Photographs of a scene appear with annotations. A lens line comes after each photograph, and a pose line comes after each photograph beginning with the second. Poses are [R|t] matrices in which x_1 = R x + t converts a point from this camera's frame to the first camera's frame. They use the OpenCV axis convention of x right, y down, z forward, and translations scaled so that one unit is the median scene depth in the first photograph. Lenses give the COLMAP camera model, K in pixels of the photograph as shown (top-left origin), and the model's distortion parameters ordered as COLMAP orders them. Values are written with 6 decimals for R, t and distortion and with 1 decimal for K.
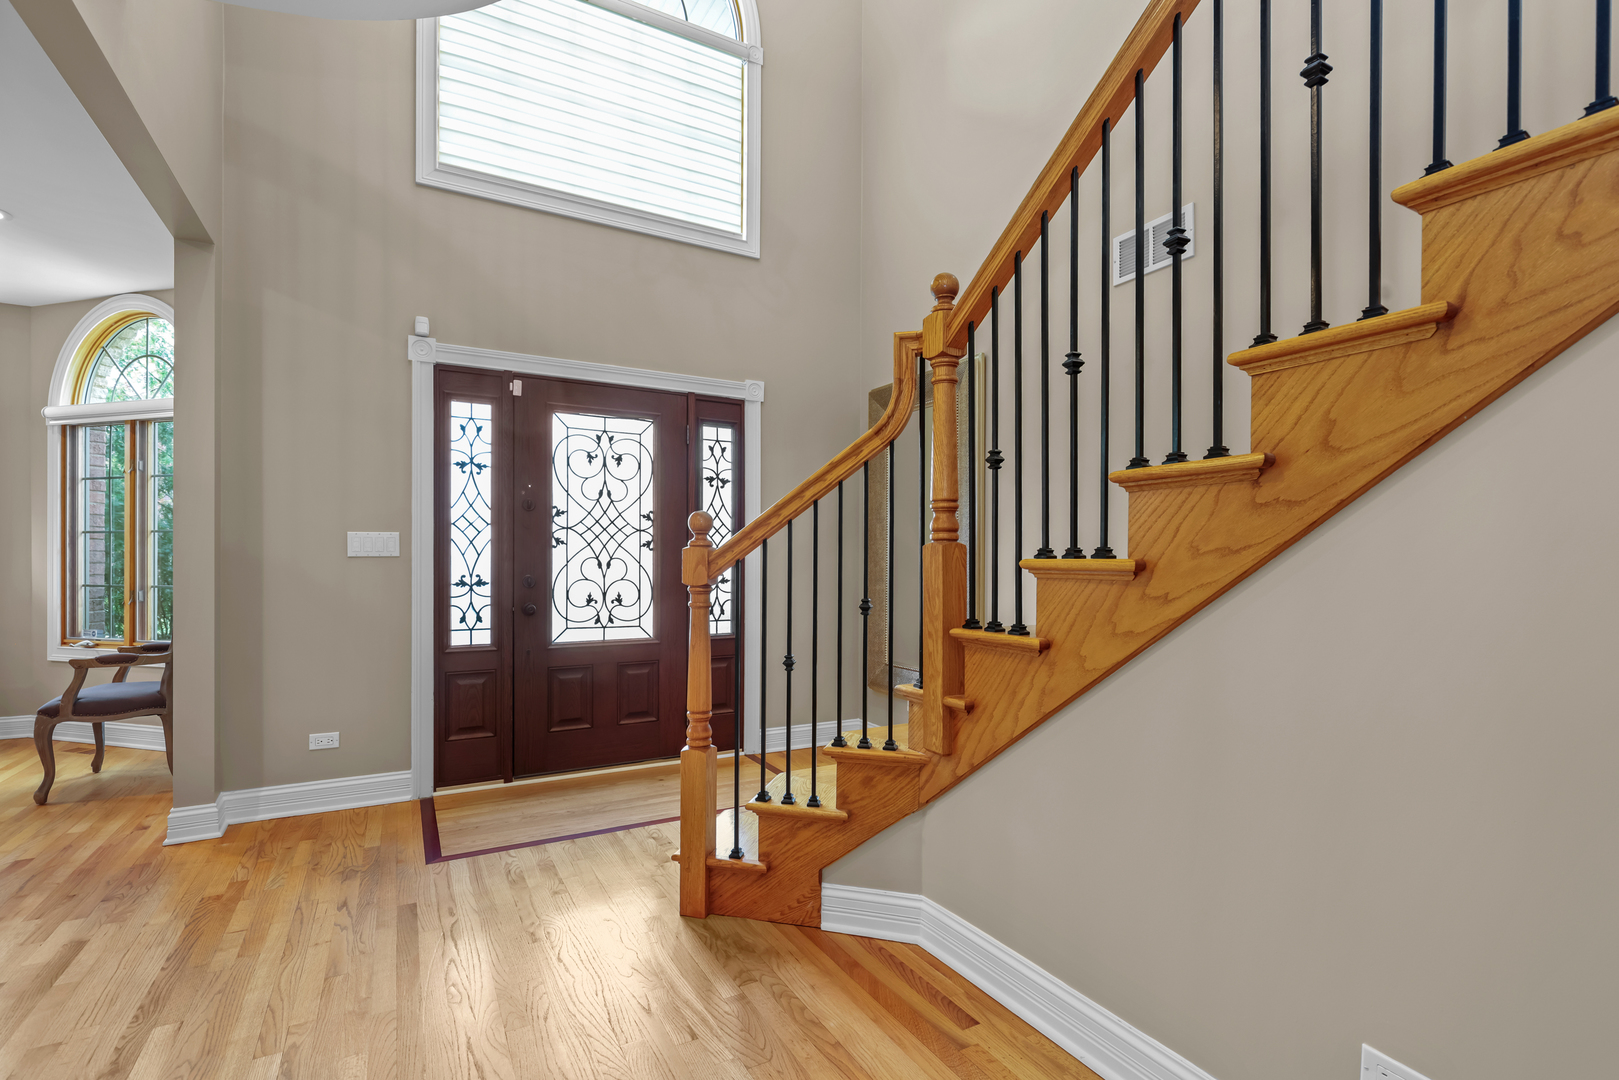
lens RADIAL K [[739.1, 0, 797.1], [0, 739.1, 564.6], [0, 0, 1]] dist [0.003187, 0.000227]
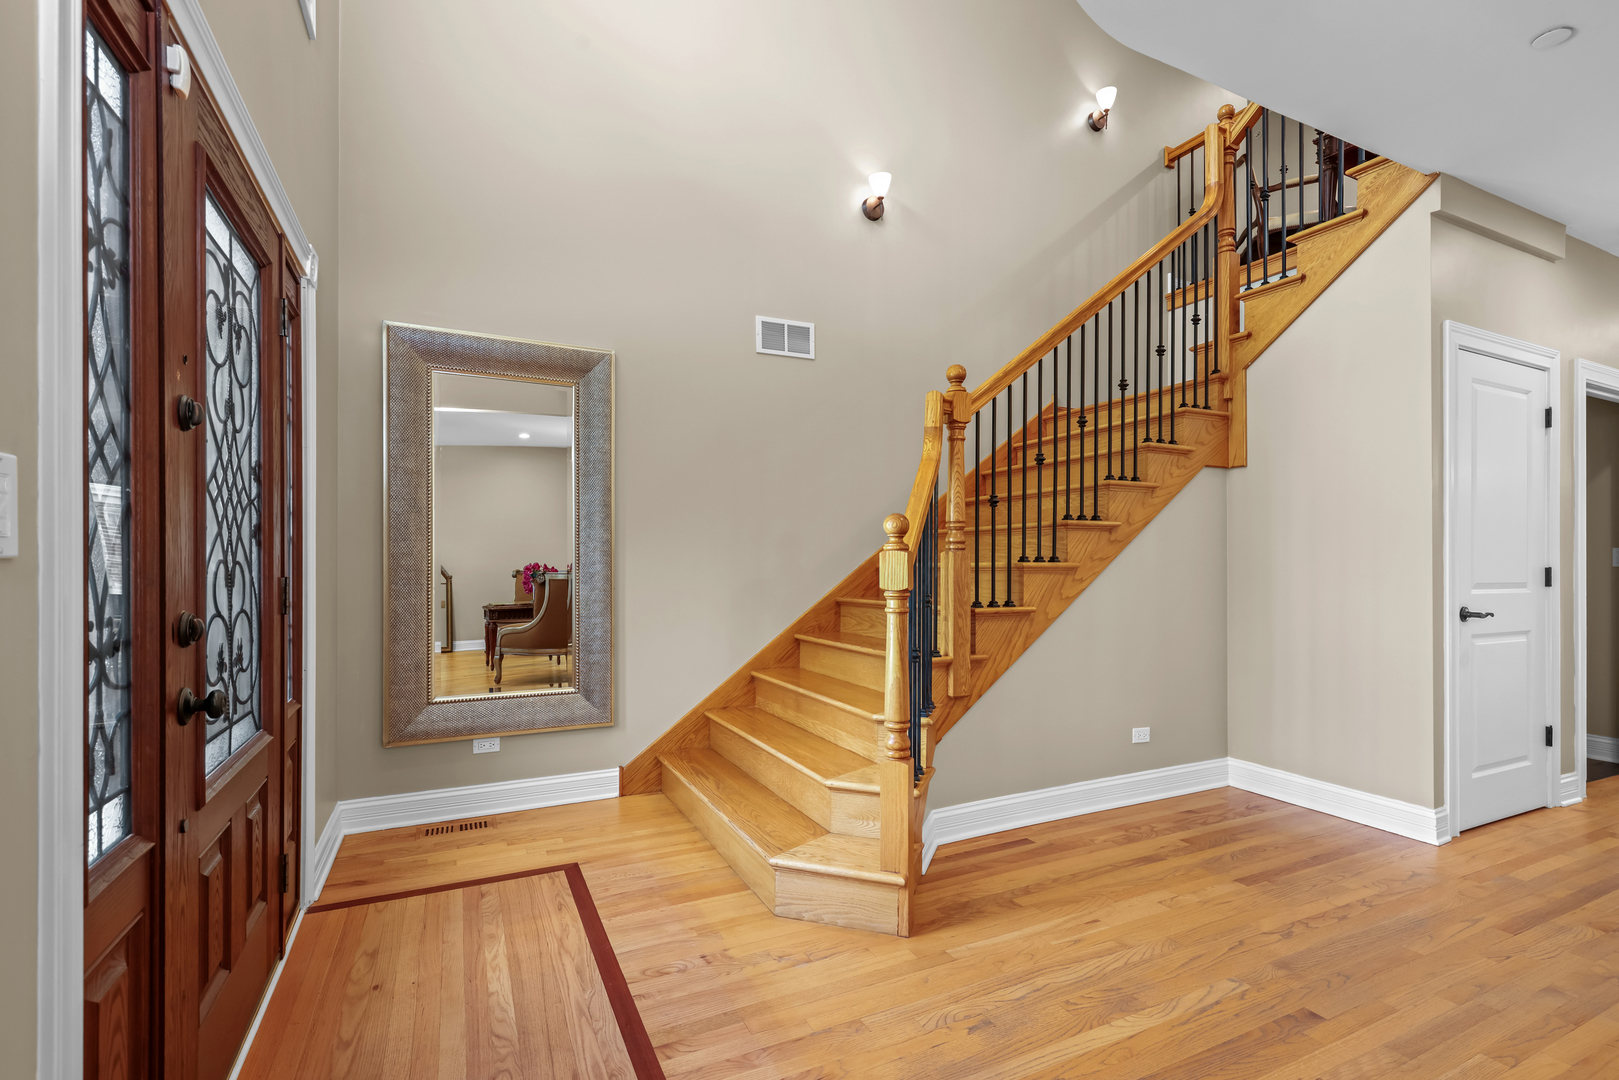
lens RADIAL K [[739.1, 0, 808.0], [0, 739.1, 548.8], [0, 0, 1]] dist [0.003187, 0.000227]
pose [[0.050474, 0.004347, 0.998716, -1.502097], [0.001662, 0.999989, -0.004436, -0.033188], [-0.998724, 0.001884, 0.050466, 1.448264]]
